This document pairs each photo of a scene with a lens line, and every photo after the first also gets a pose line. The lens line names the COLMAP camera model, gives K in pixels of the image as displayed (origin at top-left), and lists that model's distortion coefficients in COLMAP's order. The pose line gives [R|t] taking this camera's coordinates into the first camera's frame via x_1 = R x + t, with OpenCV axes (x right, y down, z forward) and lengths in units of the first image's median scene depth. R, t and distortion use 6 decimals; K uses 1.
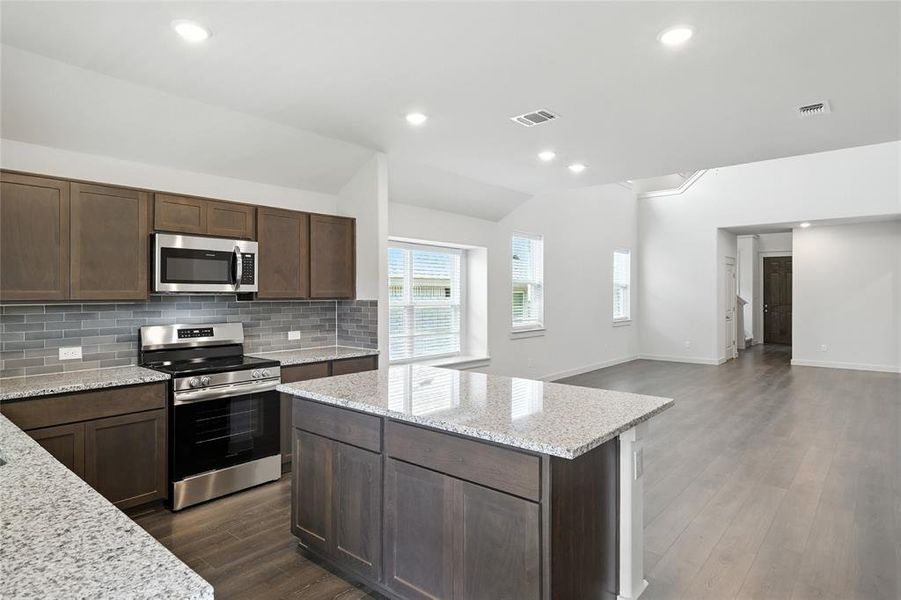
lens RADIAL K [[521.2, 0, 447.2], [0, 521.2, 293.4], [0, 0, 1]] dist [0.009797, -0.000054]
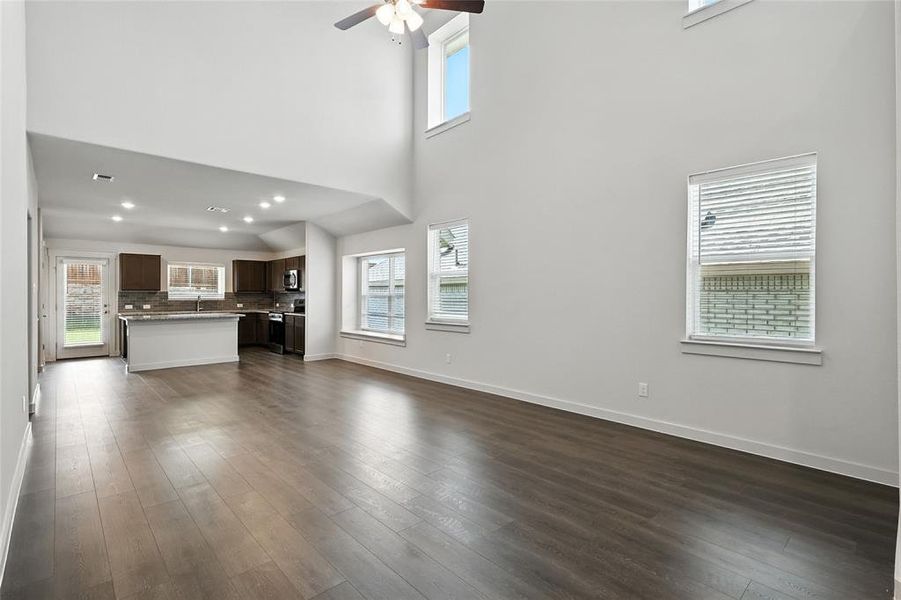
lens RADIAL K [[423.7, 0, 451.0], [0, 423.7, 300.6], [0, 0, 1]] dist [-0.001044, 0.002694]
pose [[-0.123075, 0.009892, -0.992348, 0.896967], [-0.001869, 0.999946, 0.010200, 0.020112], [0.992396, 0.003110, -0.123050, 1.068540]]
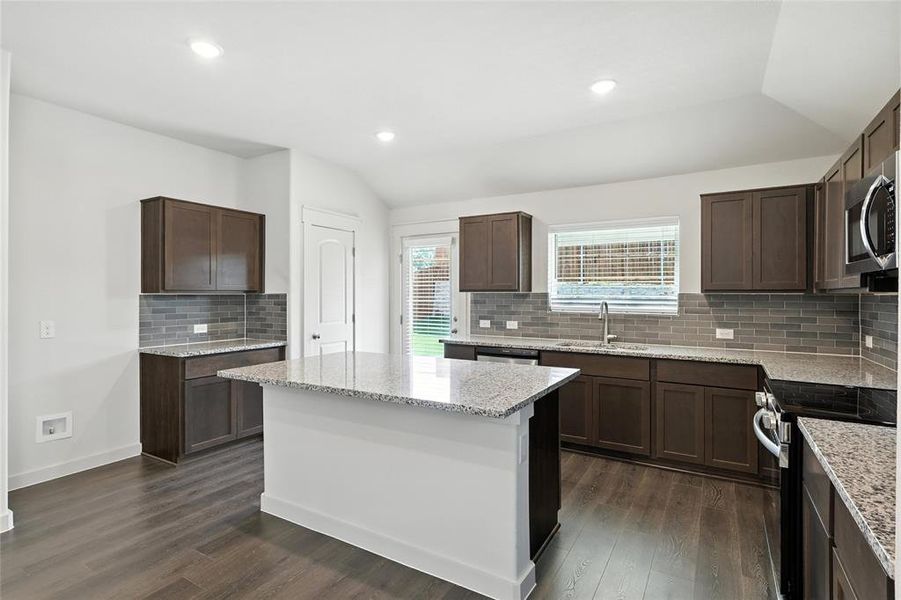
lens RADIAL K [[459.4, 0, 448.7], [0, 459.4, 288.5], [0, 0, 1]] dist [0.006374, -0.003050]
pose [[-0.986992, -0.002570, -0.160750, 0.030059], [-0.001364, 0.999970, -0.007614, 0.007687], [0.160764, -0.007296, -0.986966, 0.678451]]
